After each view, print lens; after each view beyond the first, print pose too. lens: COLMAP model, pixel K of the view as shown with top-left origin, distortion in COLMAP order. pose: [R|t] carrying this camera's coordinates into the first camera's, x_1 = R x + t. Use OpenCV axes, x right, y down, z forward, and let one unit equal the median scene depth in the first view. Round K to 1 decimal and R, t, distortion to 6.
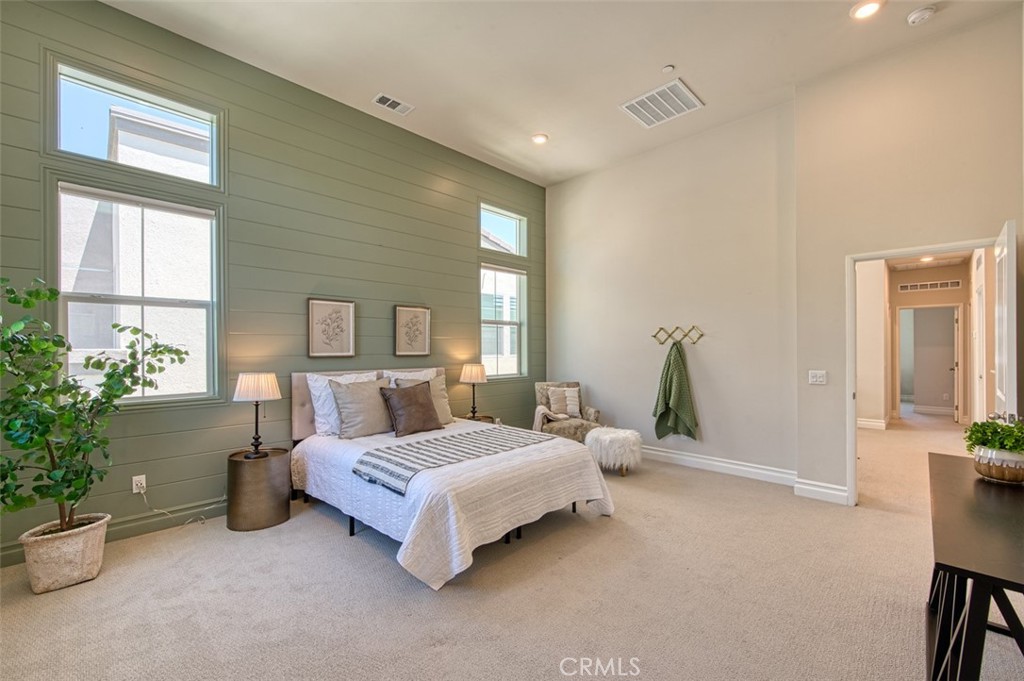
lens RADIAL K [[422.1, 0, 511.5], [0, 422.1, 349.4], [0, 0, 1]] dist [0.009644, -0.000539]
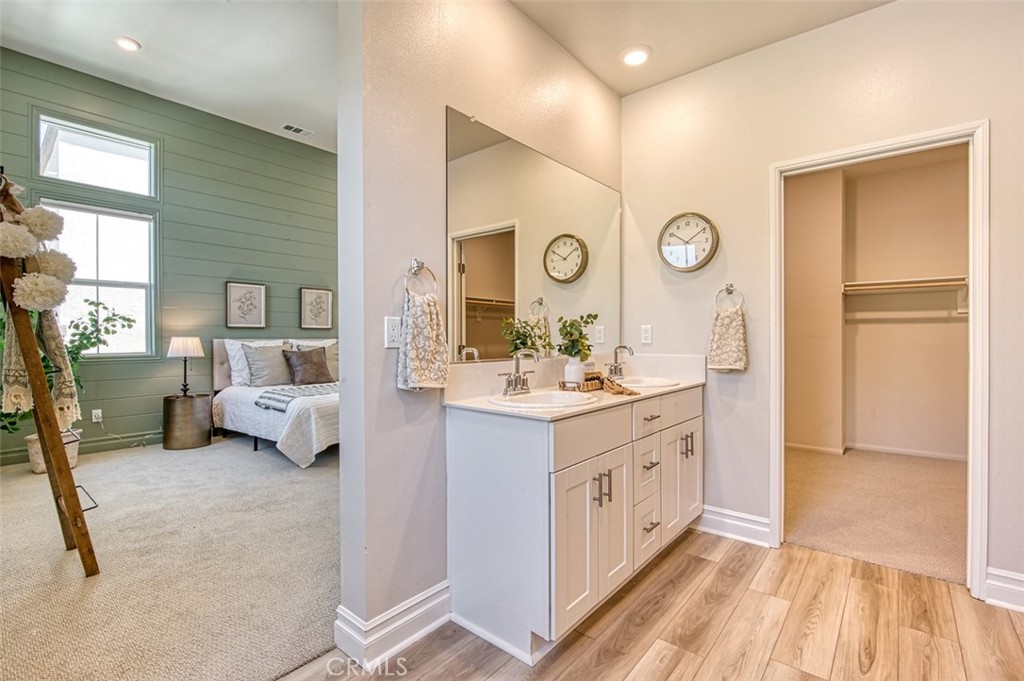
lens RADIAL K [[463.8, 0, 508.0], [0, 463.8, 339.5], [0, 0, 1]] dist [0.009903, -0.003922]
pose [[0.997594, 0.007032, 0.068963, 0.314634], [-0.007775, 0.999915, 0.010509, 0.038401], [-0.068884, -0.011020, 0.997564, -0.538198]]
